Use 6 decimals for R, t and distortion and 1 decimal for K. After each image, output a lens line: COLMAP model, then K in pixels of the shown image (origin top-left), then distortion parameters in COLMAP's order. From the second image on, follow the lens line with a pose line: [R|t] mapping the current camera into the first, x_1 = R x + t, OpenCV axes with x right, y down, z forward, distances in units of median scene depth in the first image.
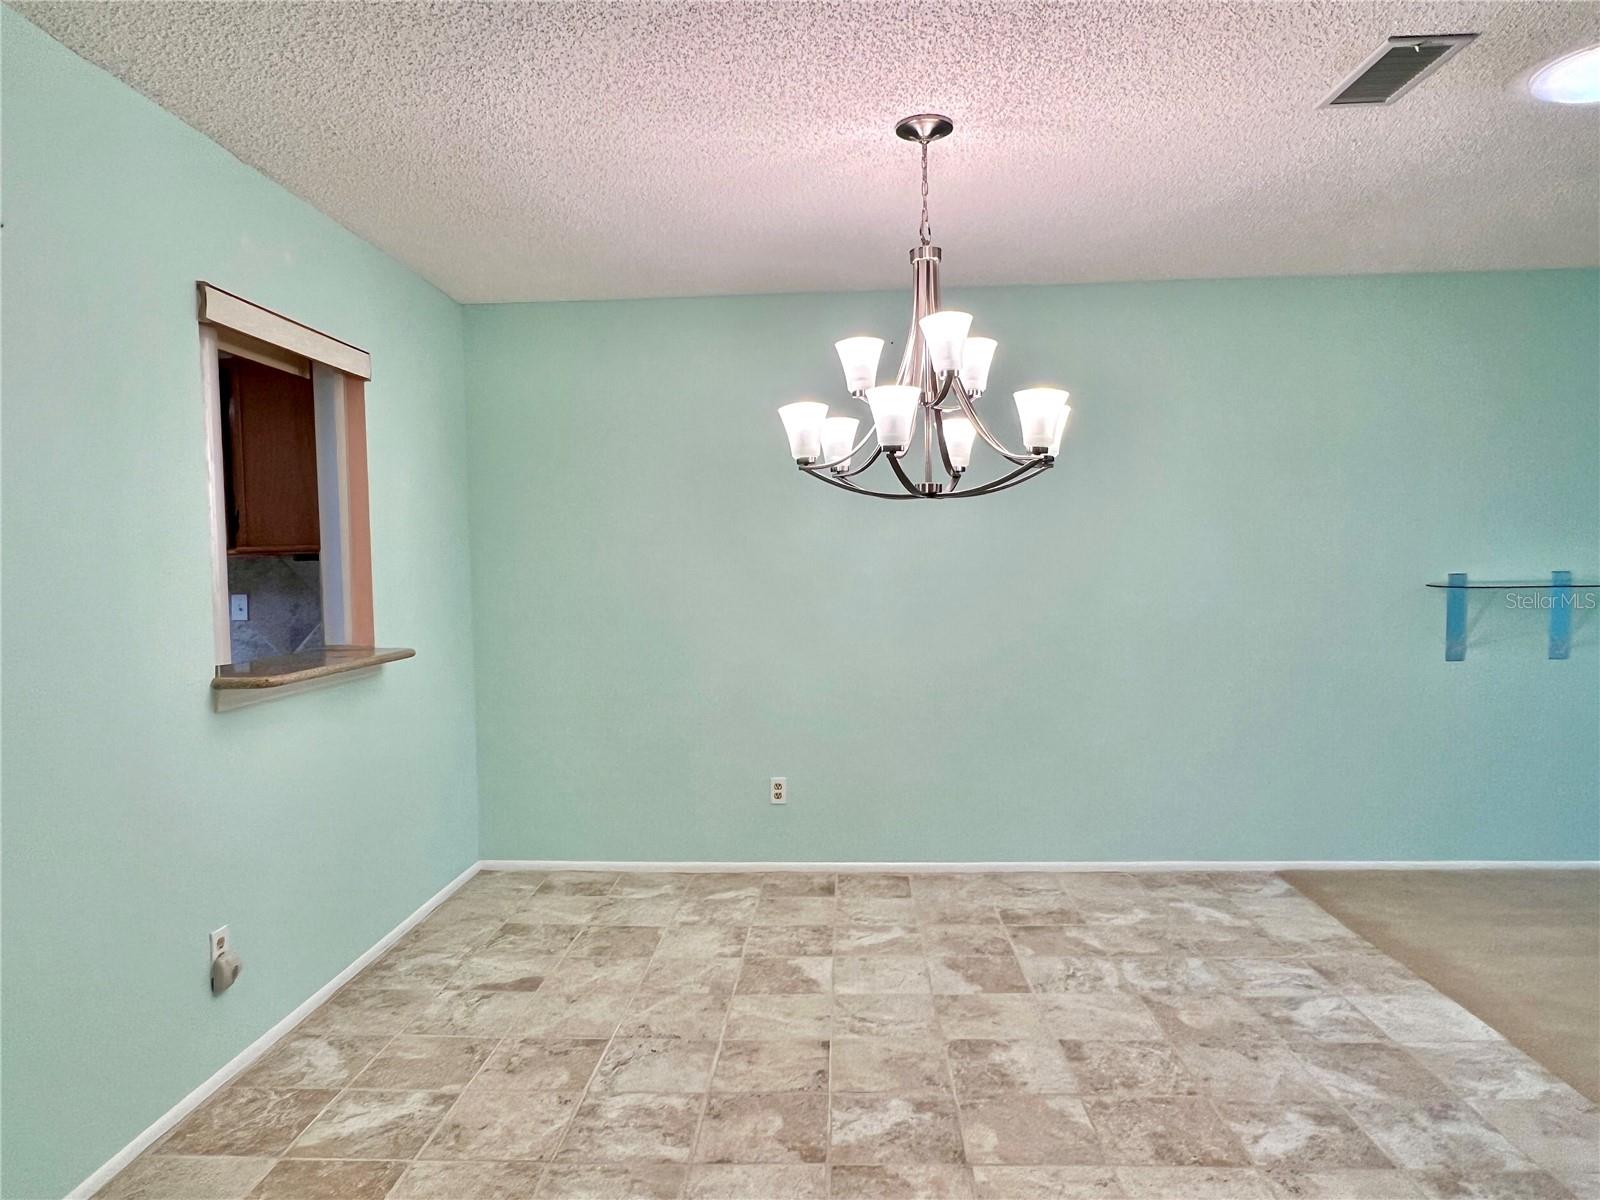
lens RADIAL K [[1066.3, 0, 800.0], [0, 1066.3, 600.0], [0, 0, 1]] dist [-0.000298, -0.000097]
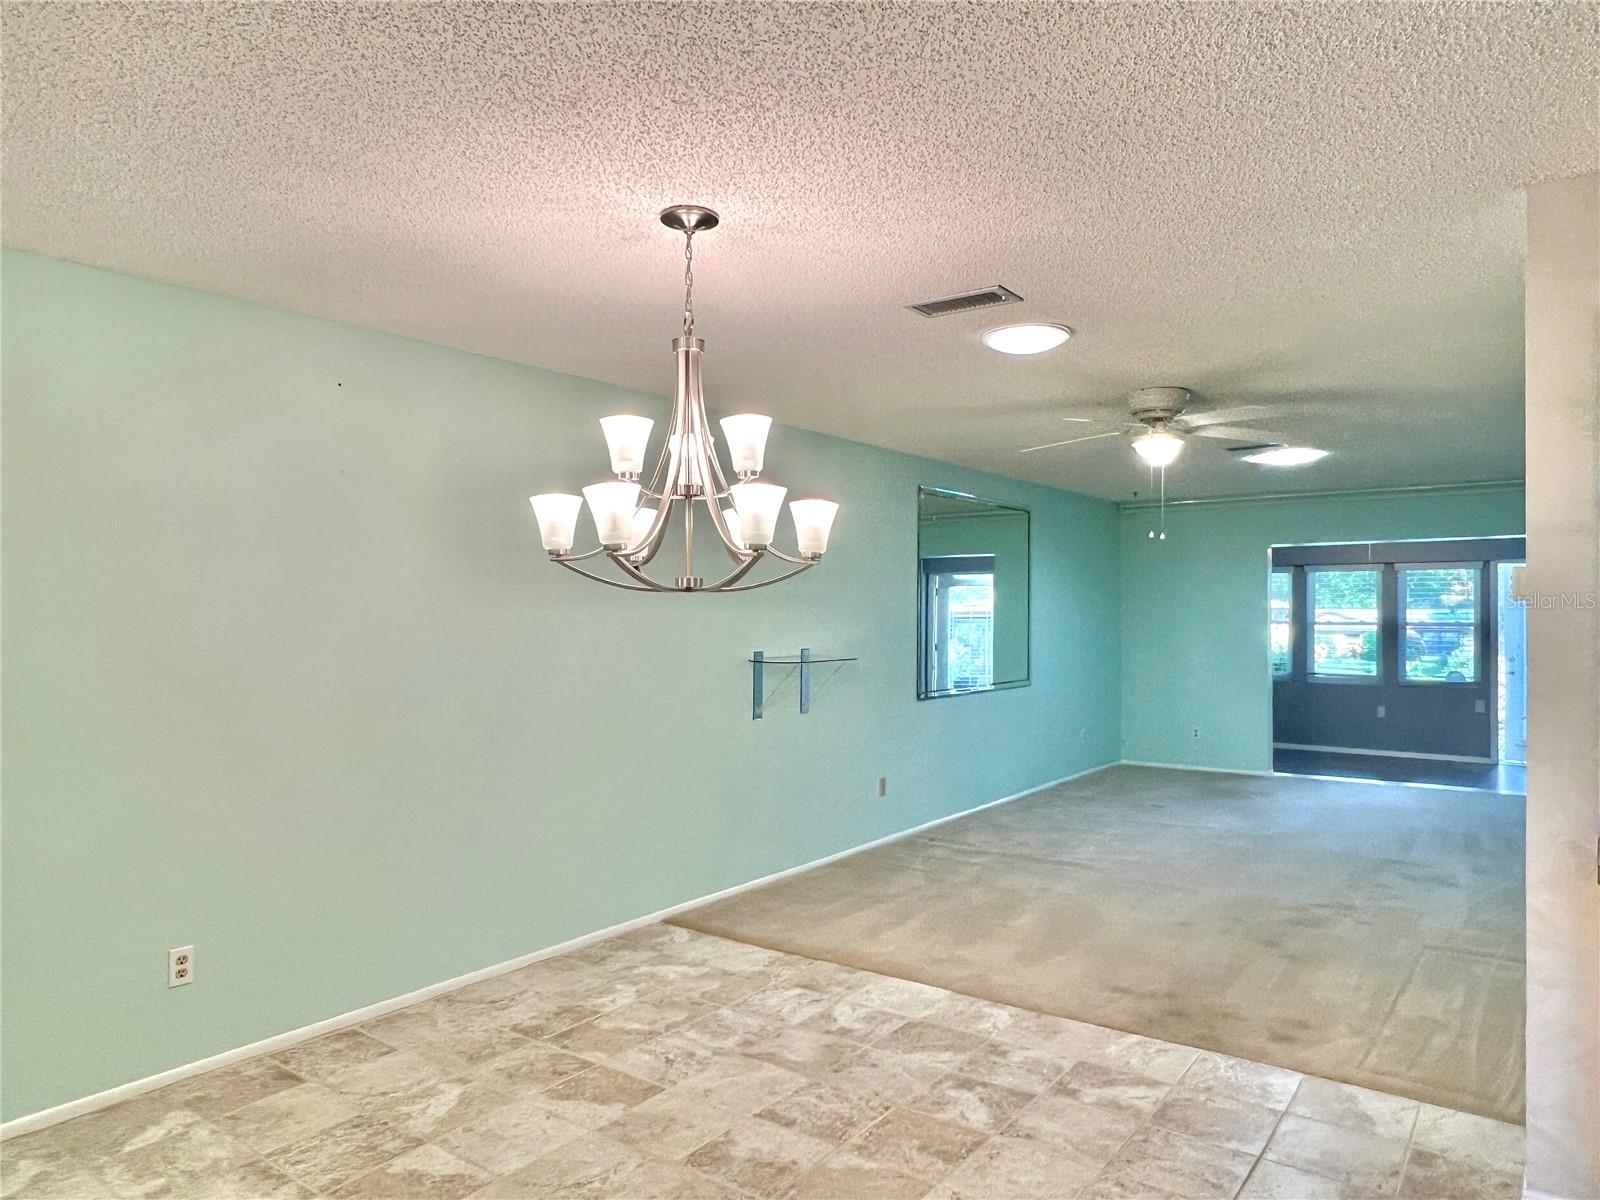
lens RADIAL K [[1066.3, 0, 800.0], [0, 1066.3, 600.0], [0, 0, 1]] dist [-0.000298, -0.000097]
pose [[0.543211, 0.024747, 0.839231, -0.511139], [0.020663, 0.998869, -0.042829, -0.036640], [-0.839342, 0.040606, 0.542085, 0.313027]]
